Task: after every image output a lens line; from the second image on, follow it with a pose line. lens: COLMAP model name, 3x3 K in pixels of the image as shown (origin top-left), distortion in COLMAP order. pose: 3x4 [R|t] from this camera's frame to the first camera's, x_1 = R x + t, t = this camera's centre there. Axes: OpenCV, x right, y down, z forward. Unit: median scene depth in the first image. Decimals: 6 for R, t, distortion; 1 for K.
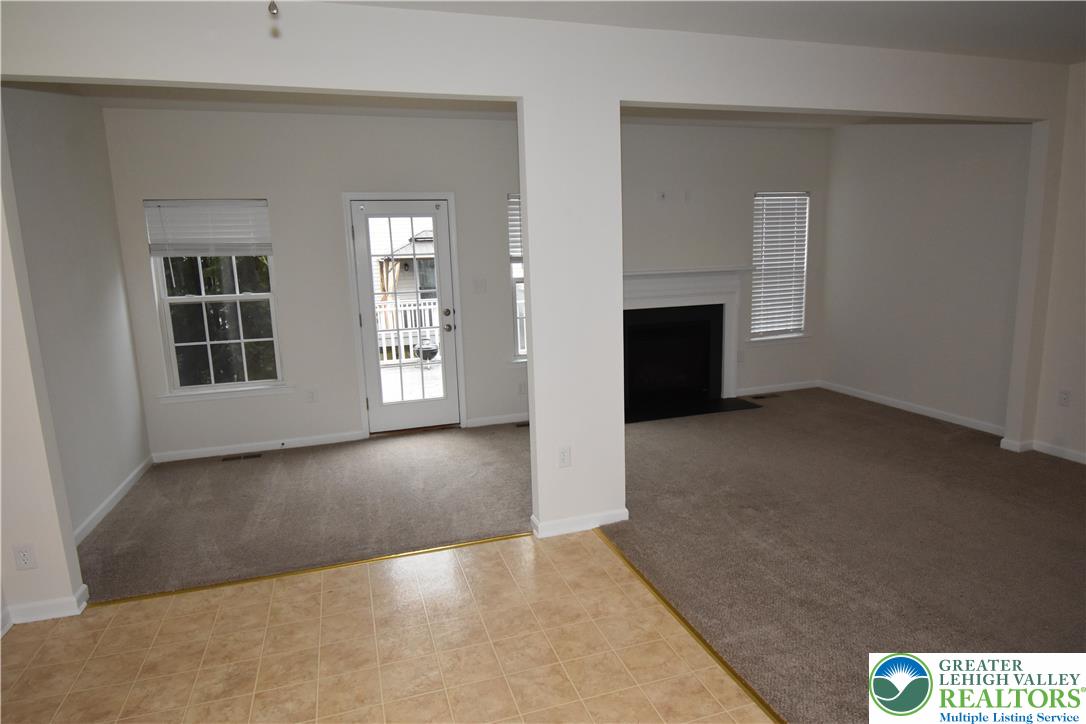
lens RADIAL K [[634.2, 0, 543.0], [0, 634.2, 362.0], [0, 0, 1]] dist [0.003421, -0.030516]
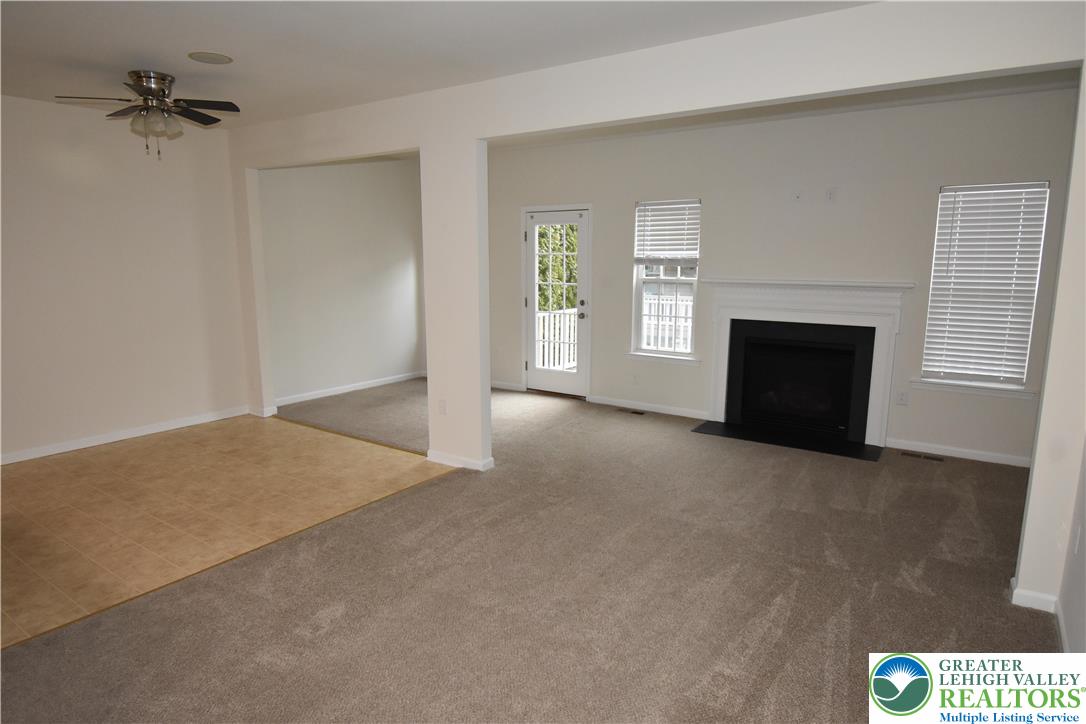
lens RADIAL K [[634.2, 0, 543.0], [0, 634.2, 362.0], [0, 0, 1]] dist [0.003421, -0.030516]
pose [[0.603842, 0.163164, -0.780226, 0.699162], [-0.156291, 0.984061, 0.084833, -0.053628], [0.781632, 0.070716, 0.619719, 0.186992]]
